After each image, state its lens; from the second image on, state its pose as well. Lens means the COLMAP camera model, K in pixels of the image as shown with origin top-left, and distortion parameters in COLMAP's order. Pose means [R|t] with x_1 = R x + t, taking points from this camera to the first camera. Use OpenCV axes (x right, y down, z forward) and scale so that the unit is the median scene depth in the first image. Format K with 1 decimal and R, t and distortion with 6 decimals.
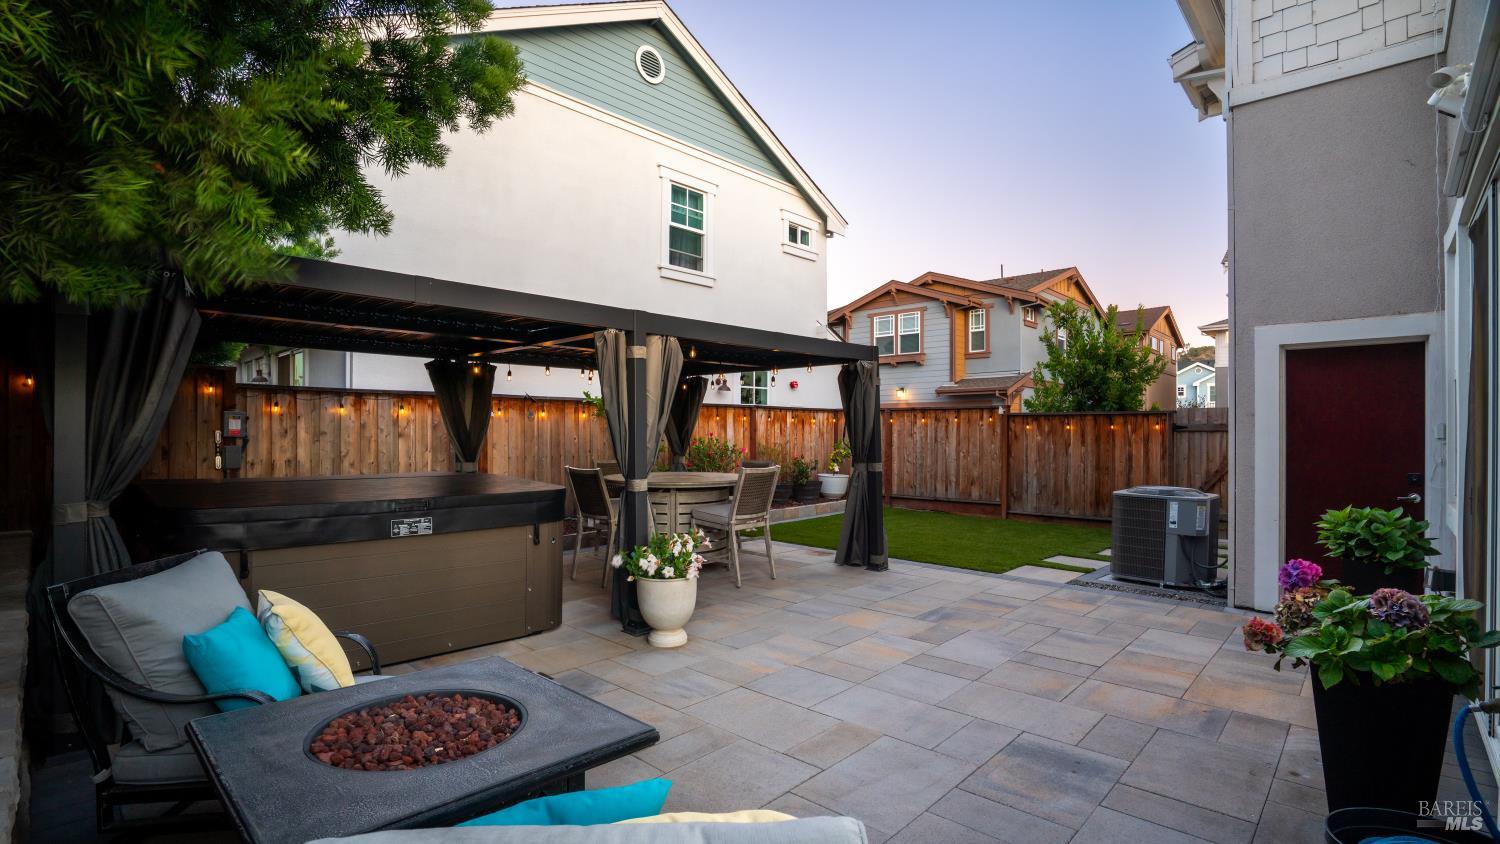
lens RADIAL K [[691.6, 0, 750.0], [0, 691.6, 422.0], [0, 0, 1]] dist [-0.047161, 0.000191]
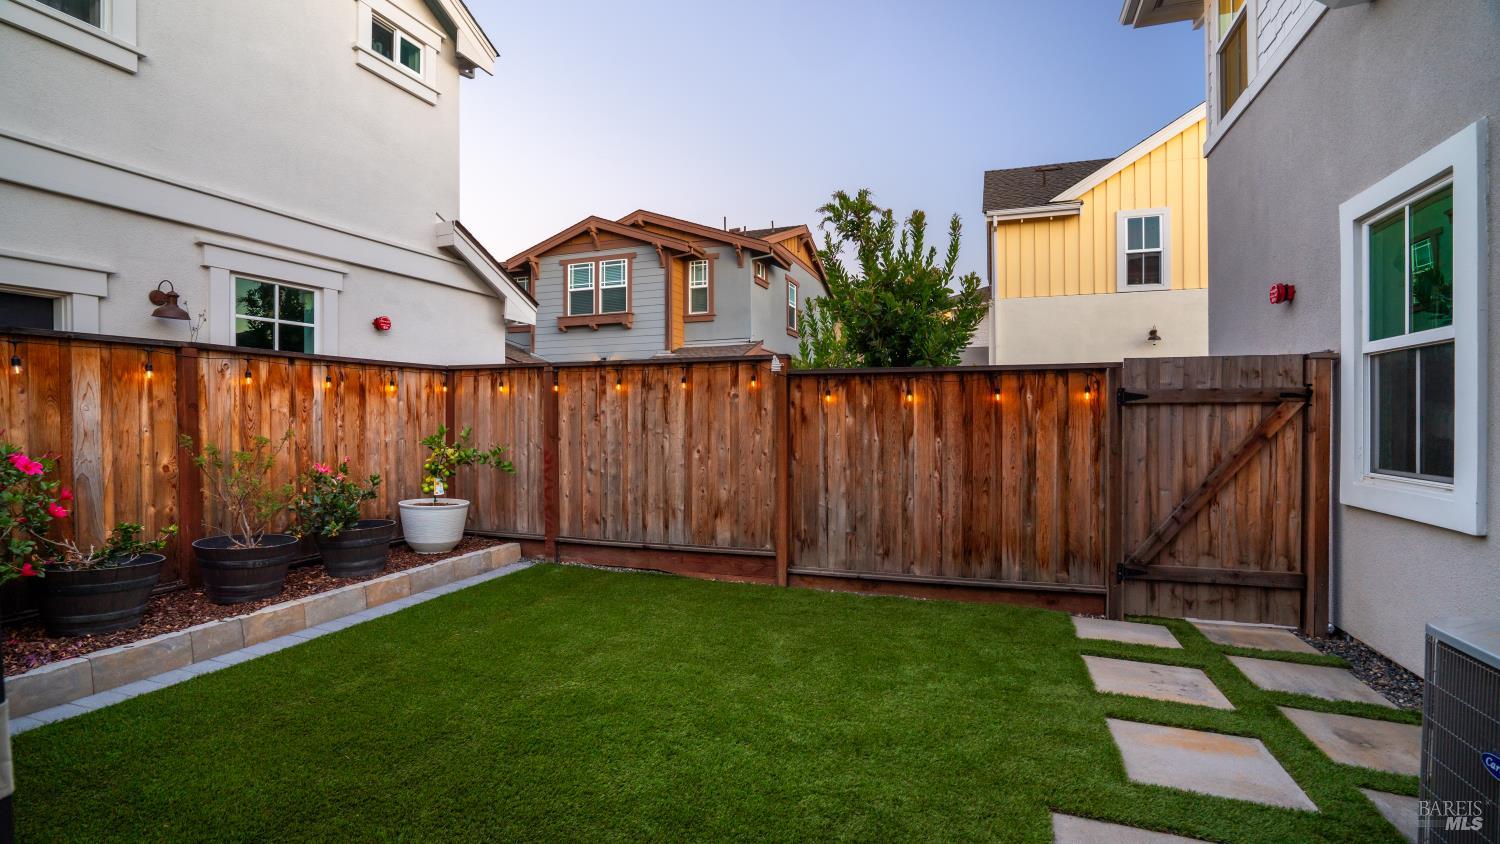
lens RADIAL K [[691.6, 0, 750.0], [0, 691.6, 422.0], [0, 0, 1]] dist [-0.047161, 0.000191]
pose [[0.917641, -0.009120, 0.397306, 0.138249], [0.000898, 0.999782, 0.020874, 0.012146], [-0.397410, -0.018798, 0.917449, 0.500089]]
